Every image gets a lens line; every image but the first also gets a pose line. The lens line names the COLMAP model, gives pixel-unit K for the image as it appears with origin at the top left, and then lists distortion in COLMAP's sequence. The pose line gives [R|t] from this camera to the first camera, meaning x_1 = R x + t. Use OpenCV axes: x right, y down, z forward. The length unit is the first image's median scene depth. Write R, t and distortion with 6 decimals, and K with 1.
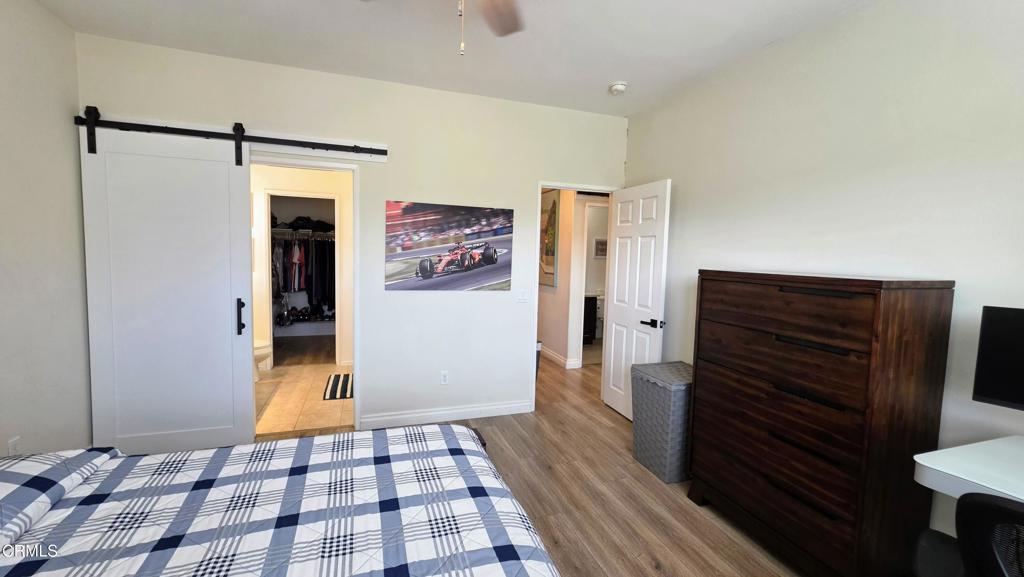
lens RADIAL K [[412.5, 0, 505.2], [0, 412.5, 286.5], [0, 0, 1]] dist [-0.002316, 0.000401]
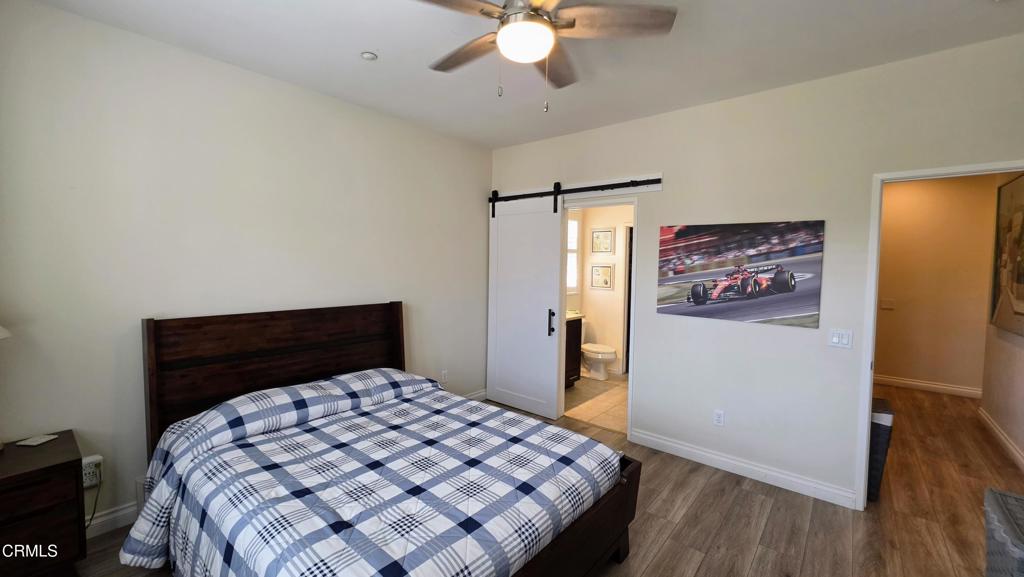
lens RADIAL K [[412.5, 0, 512.1], [0, 412.5, 285.1], [0, 0, 1]] dist [-0.002316, 0.000401]
pose [[0.514587, 0.026455, -0.857030, 0.400719], [-0.073902, 0.997173, -0.013592, -0.019816], [0.854247, 0.070331, 0.515087, 0.156673]]
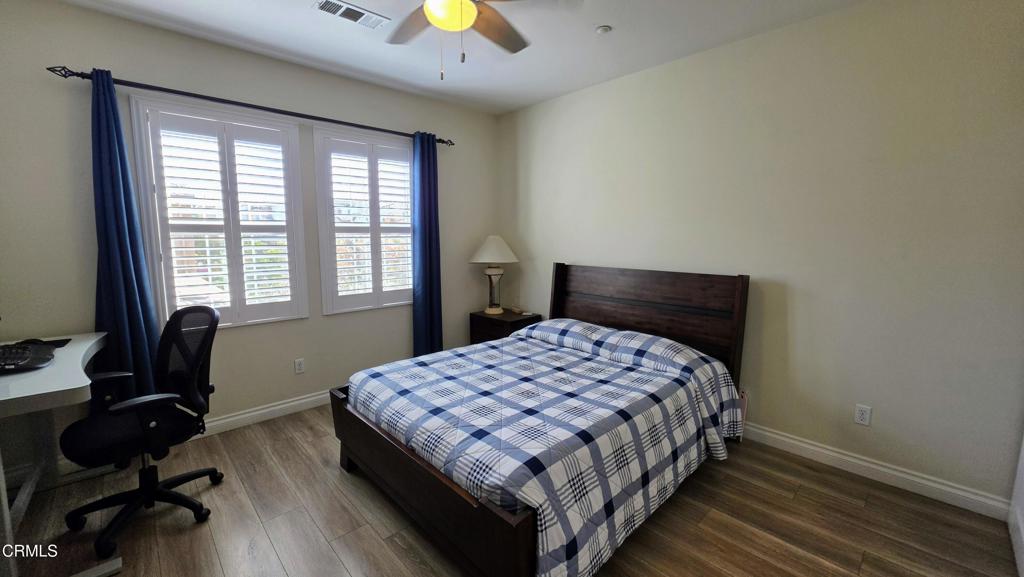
lens RADIAL K [[412.5, 0, 506.9], [0, 412.5, 287.9], [0, 0, 1]] dist [-0.002316, 0.000401]
pose [[-0.912988, 0.024568, -0.407247, 0.121452], [-0.059735, 0.979379, 0.193001, -0.078366], [0.403591, 0.200534, -0.892693, 1.014053]]
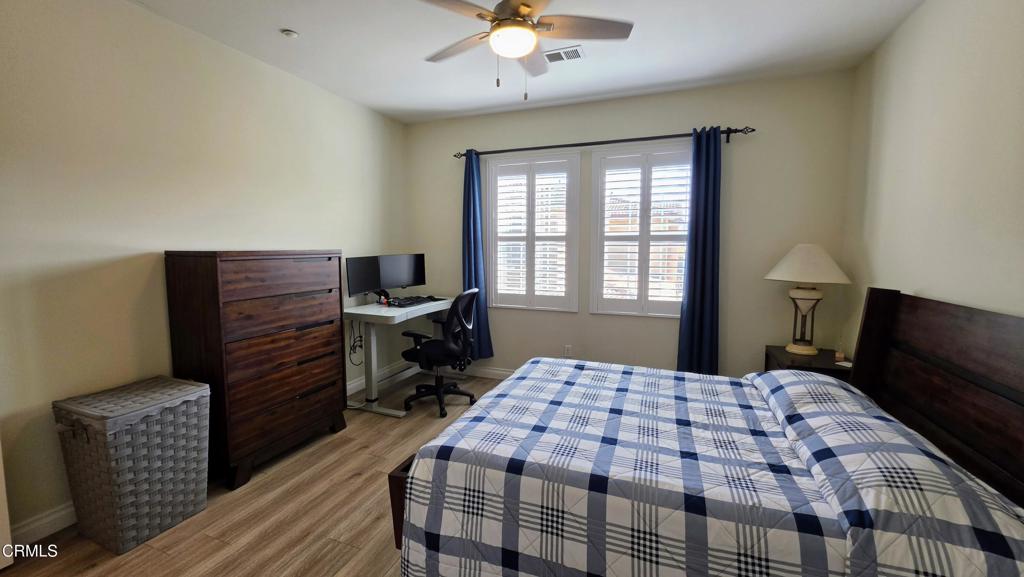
lens RADIAL K [[412.5, 0, 507.8], [0, 412.5, 285.1], [0, 0, 1]] dist [-0.002316, 0.000401]
pose [[-0.758800, -0.090847, 0.644957, -0.472365], [0.032714, 0.983659, 0.177045, -0.080870], [-0.650502, 0.155440, -0.743428, 0.941436]]
